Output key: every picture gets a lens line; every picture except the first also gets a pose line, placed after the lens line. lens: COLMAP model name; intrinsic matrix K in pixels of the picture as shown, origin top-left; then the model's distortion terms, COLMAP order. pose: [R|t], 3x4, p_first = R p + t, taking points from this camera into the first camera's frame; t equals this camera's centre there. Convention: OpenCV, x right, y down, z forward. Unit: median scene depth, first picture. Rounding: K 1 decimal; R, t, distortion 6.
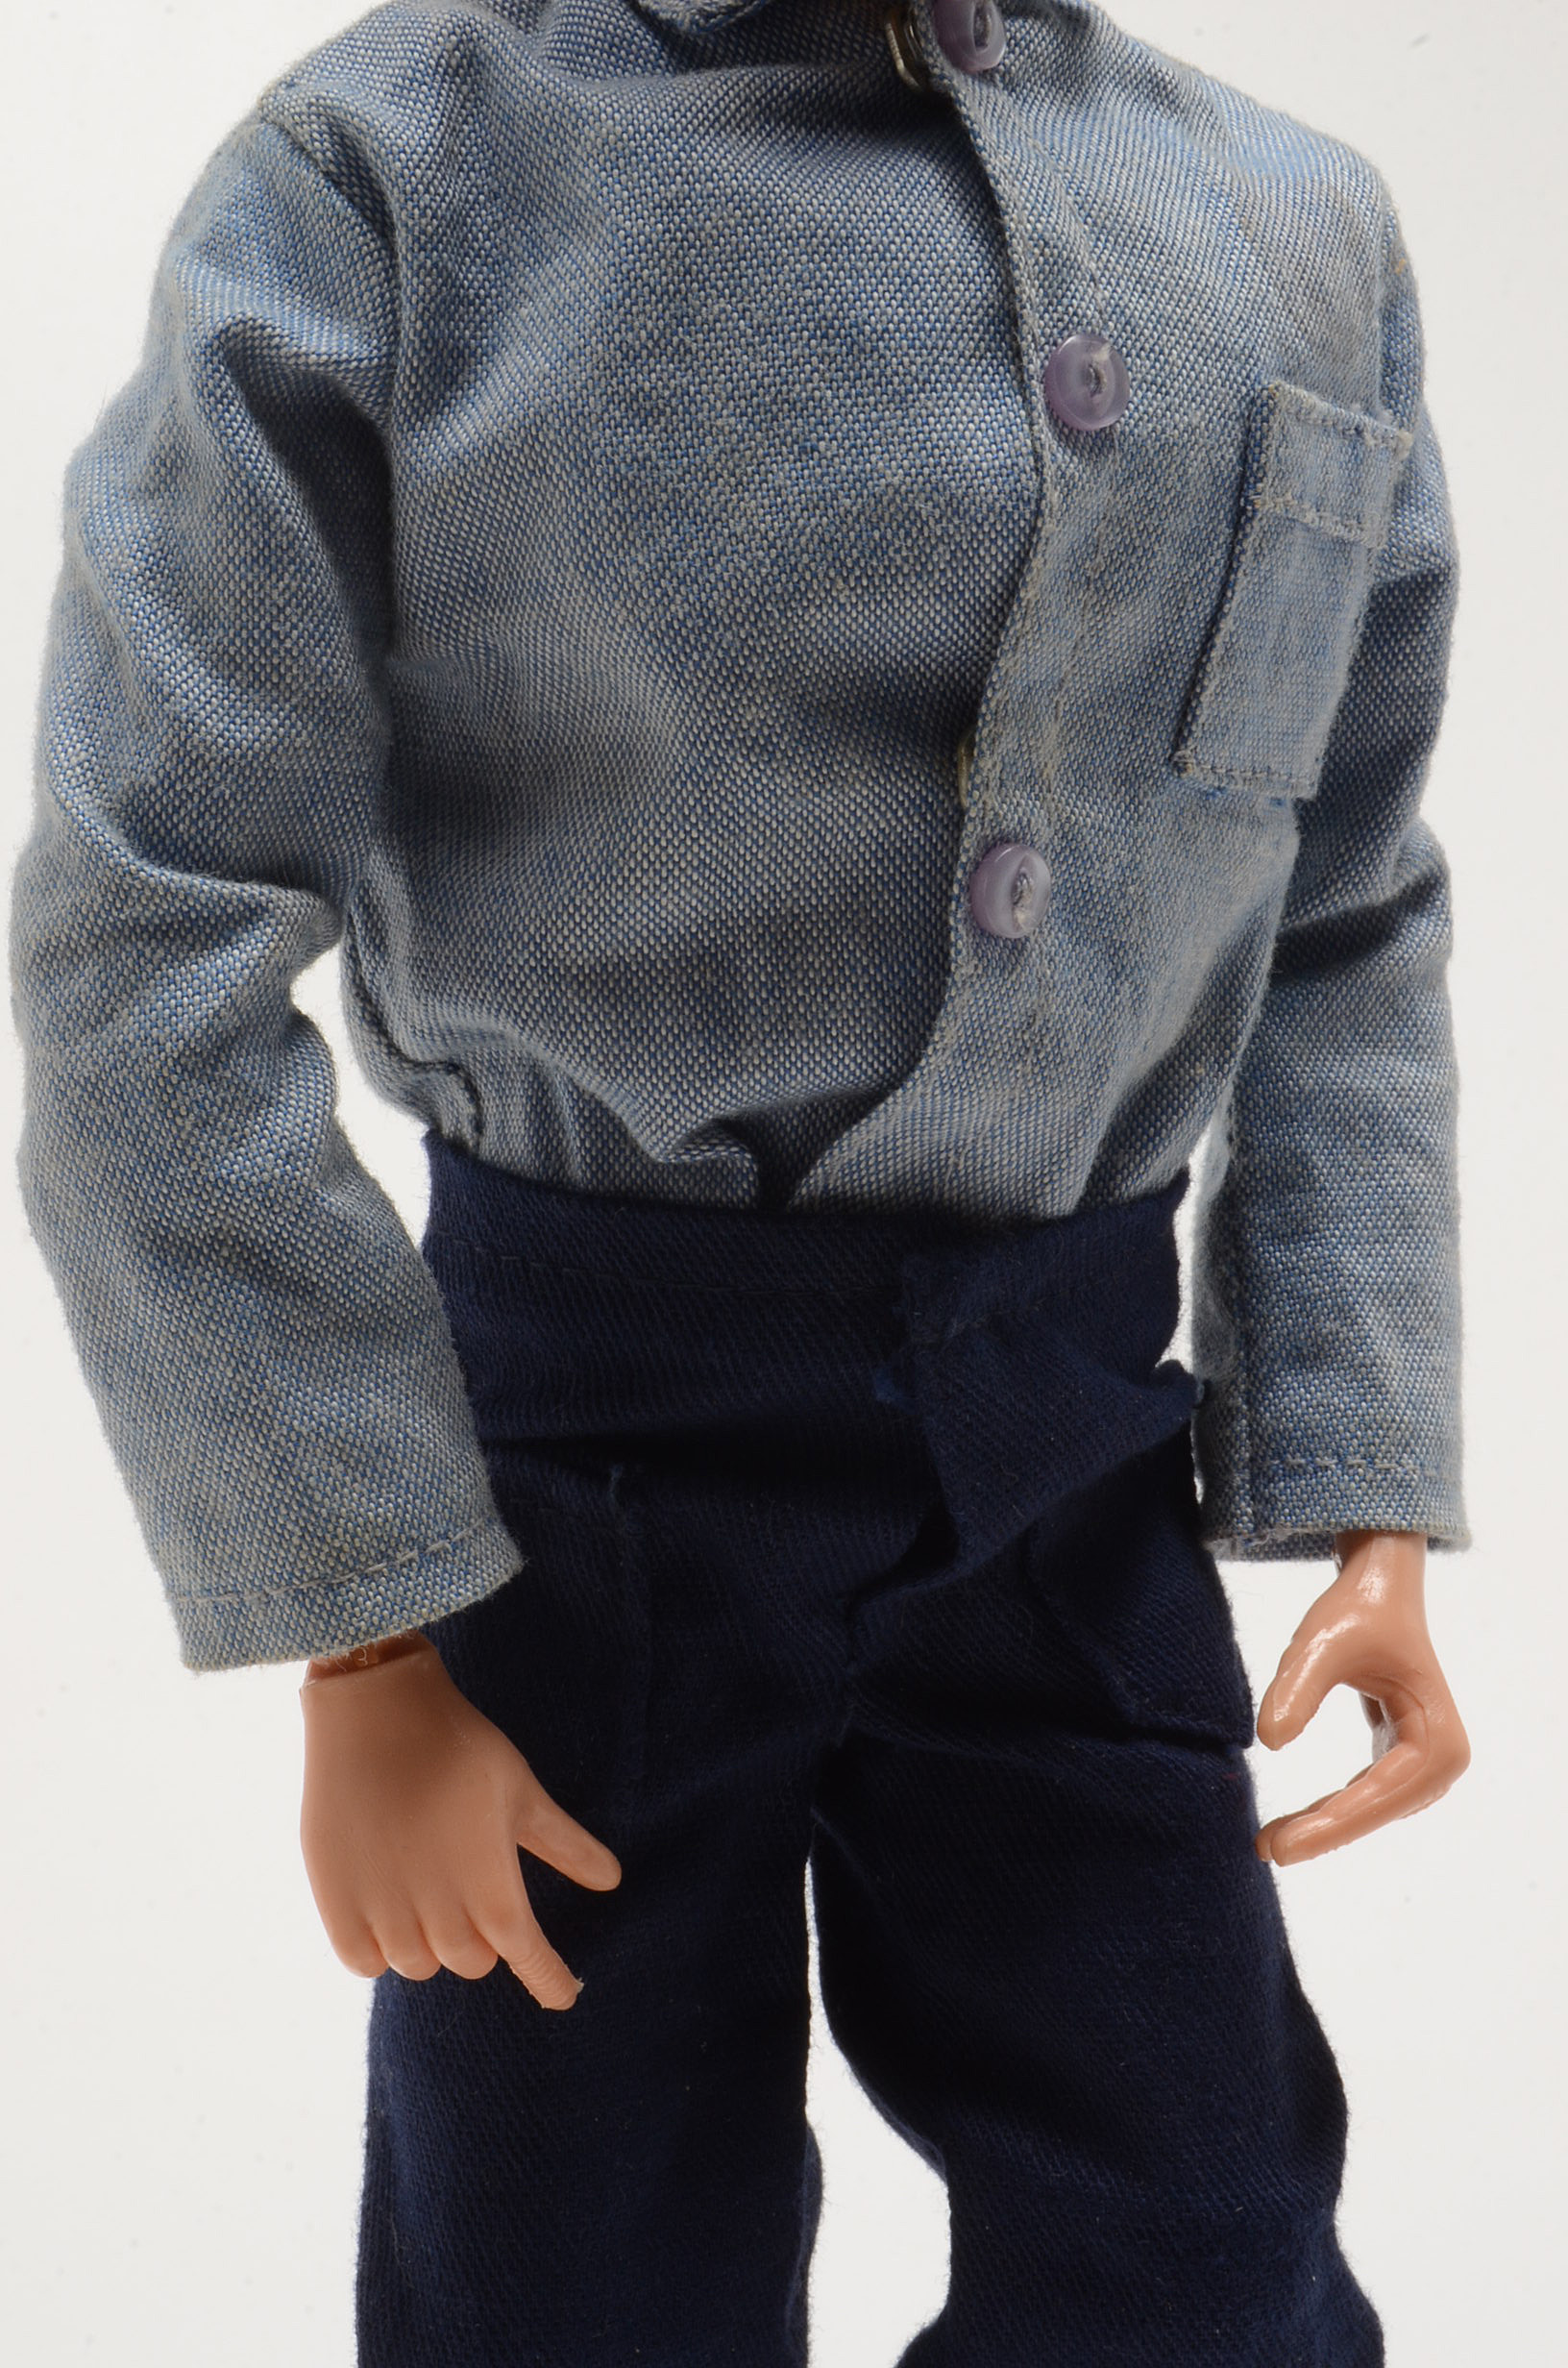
lens RADIAL K [[4577.1, 0, 776.1], [0, 4577.1, 1202.1], [0, 0, 1]] dist [-0.048653, 0.000000]
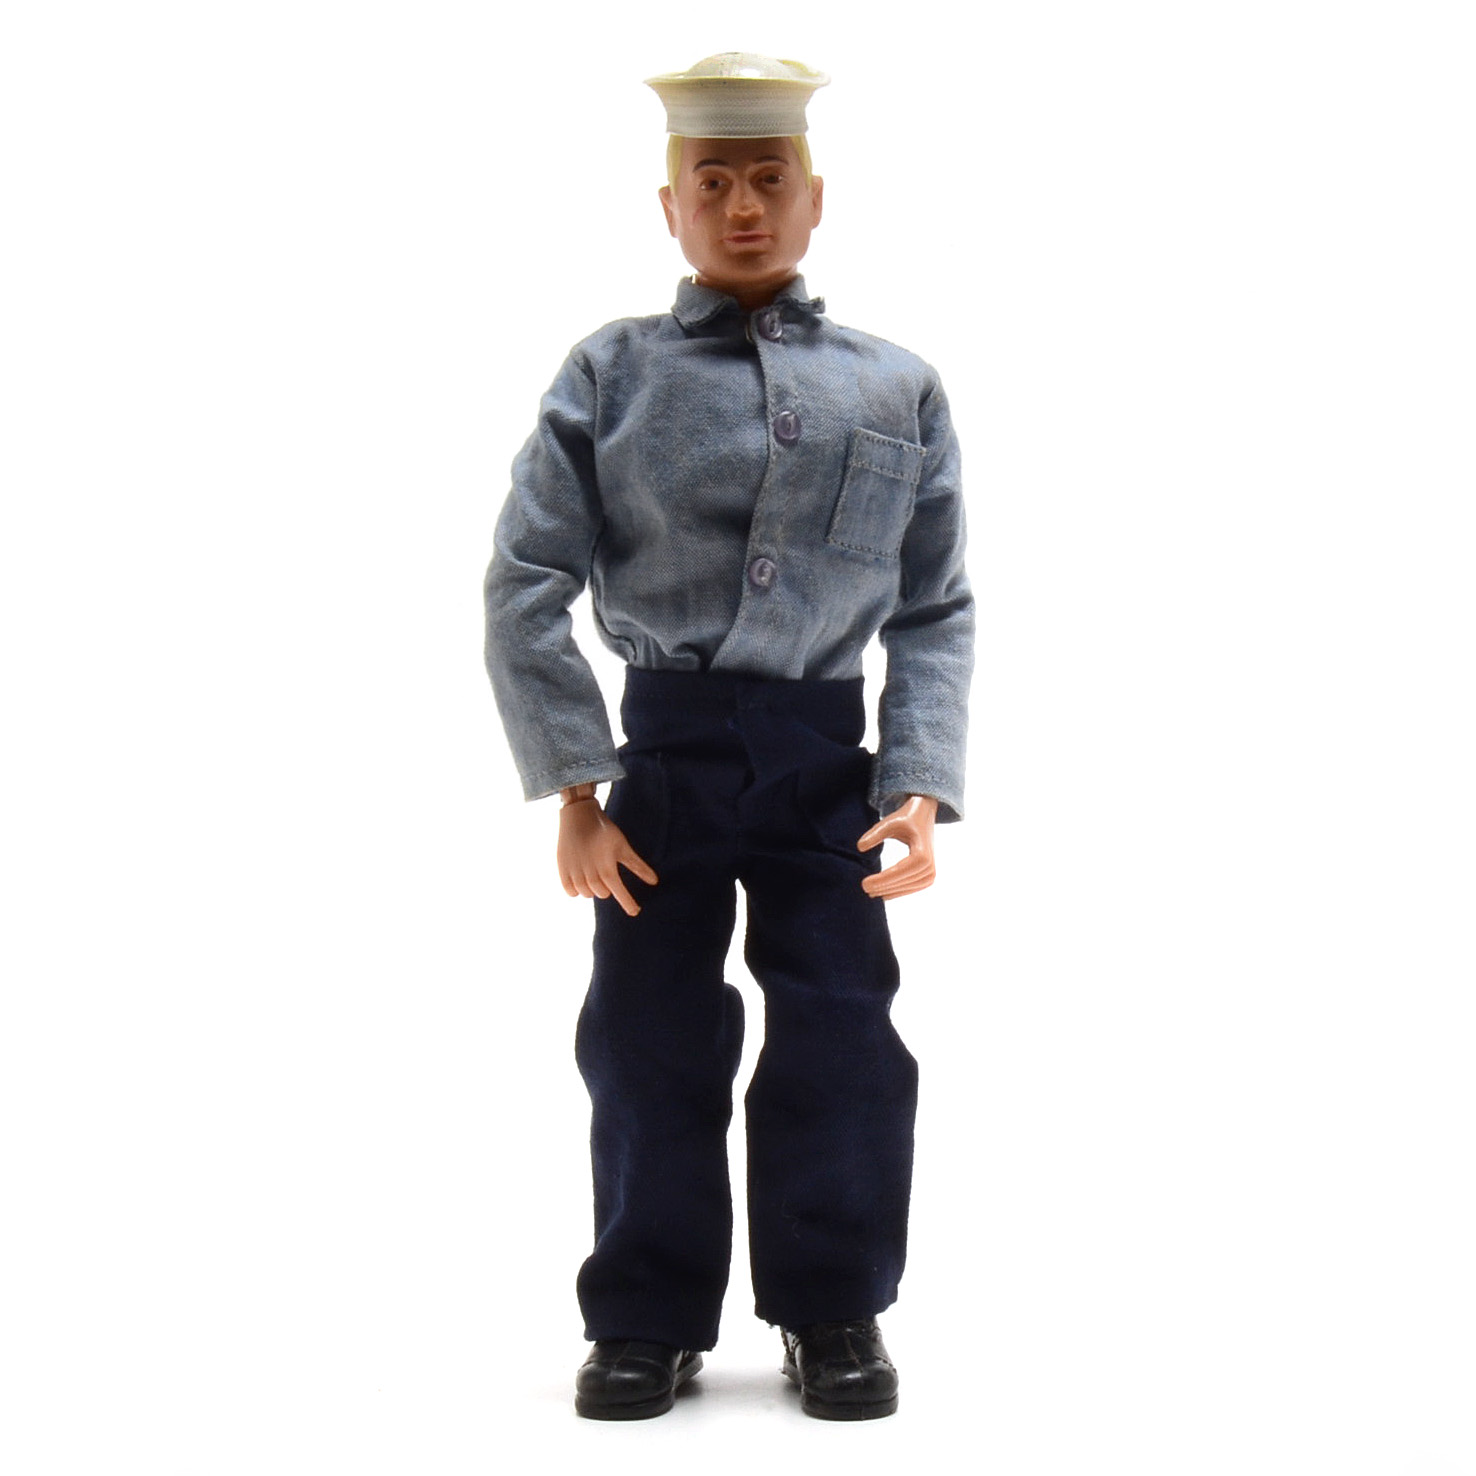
lens RADIAL K [[3321.0, 0, 739.4], [0, 3321.0, 733.3], [0, 0, 1]] dist [-0.168216, 0.000000]
pose [[0.967077, 0.015707, -0.254000, 0.658202], [-0.052742, 0.988794, -0.139662, 0.392987], [0.248960, 0.148461, 0.957068, -1.339274]]
